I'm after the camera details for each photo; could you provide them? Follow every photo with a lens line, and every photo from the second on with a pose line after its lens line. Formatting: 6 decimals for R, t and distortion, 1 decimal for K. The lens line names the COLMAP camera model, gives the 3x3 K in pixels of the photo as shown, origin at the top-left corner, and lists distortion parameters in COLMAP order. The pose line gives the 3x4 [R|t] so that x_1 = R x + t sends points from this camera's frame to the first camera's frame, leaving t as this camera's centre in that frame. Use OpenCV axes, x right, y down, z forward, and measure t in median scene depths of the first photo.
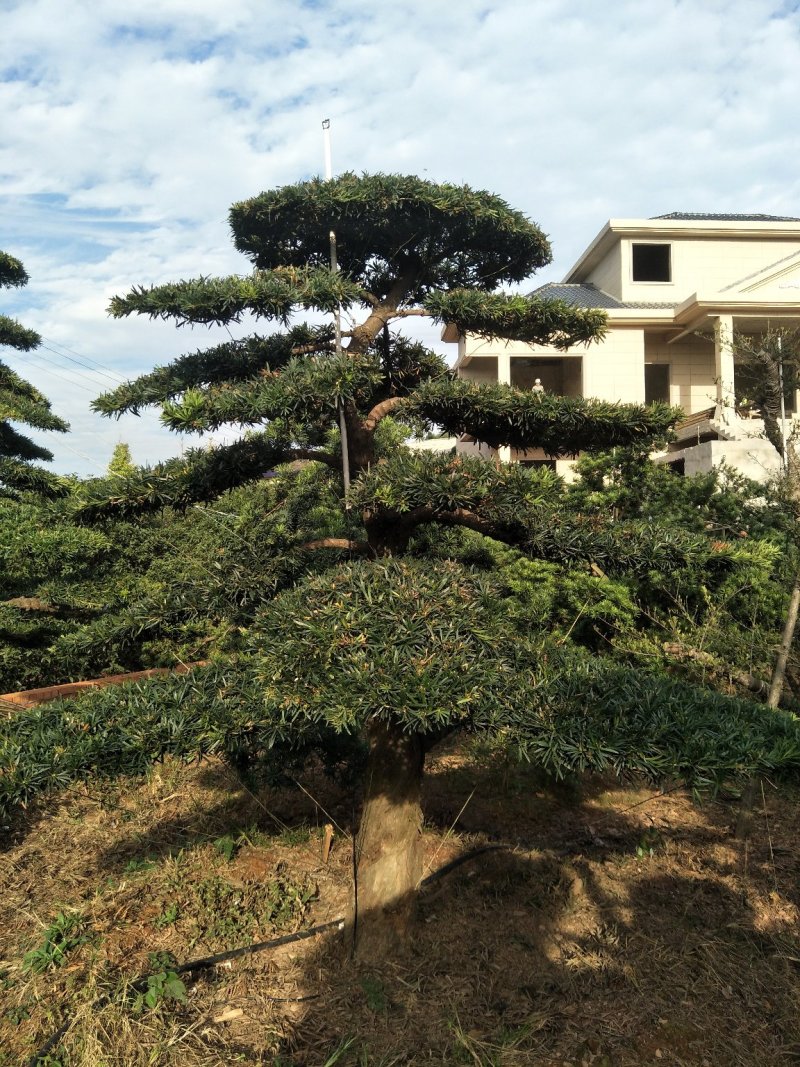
lens RADIAL K [[881.5, 0, 400.0], [0, 881.5, 533.5], [0, 0, 1]] dist [-0.014952, -0.001093]
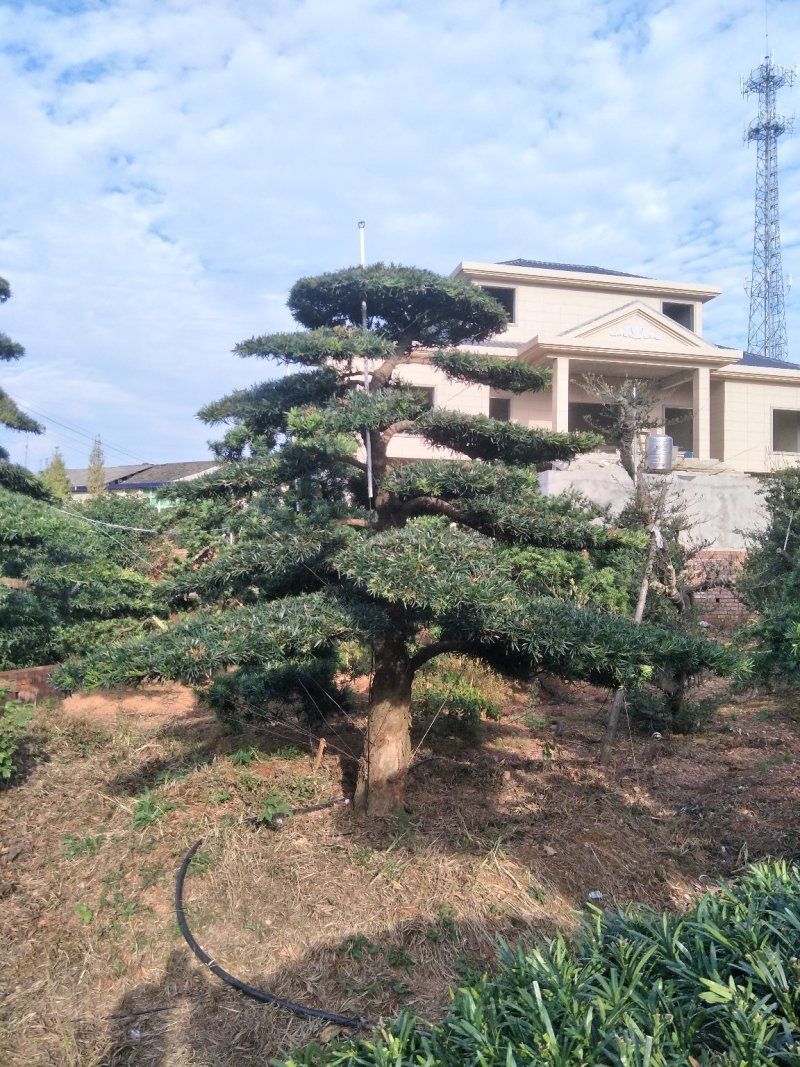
lens RADIAL K [[831.4, 0, 399.4], [0, 831.4, 544.7], [0, 0, 1]] dist [0.042987, -0.002739]
pose [[0.985893, 0.024810, 0.165528, -0.227652], [-0.023833, 0.999685, -0.007887, 0.056455], [-0.165672, 0.003831, 0.986174, -0.327828]]
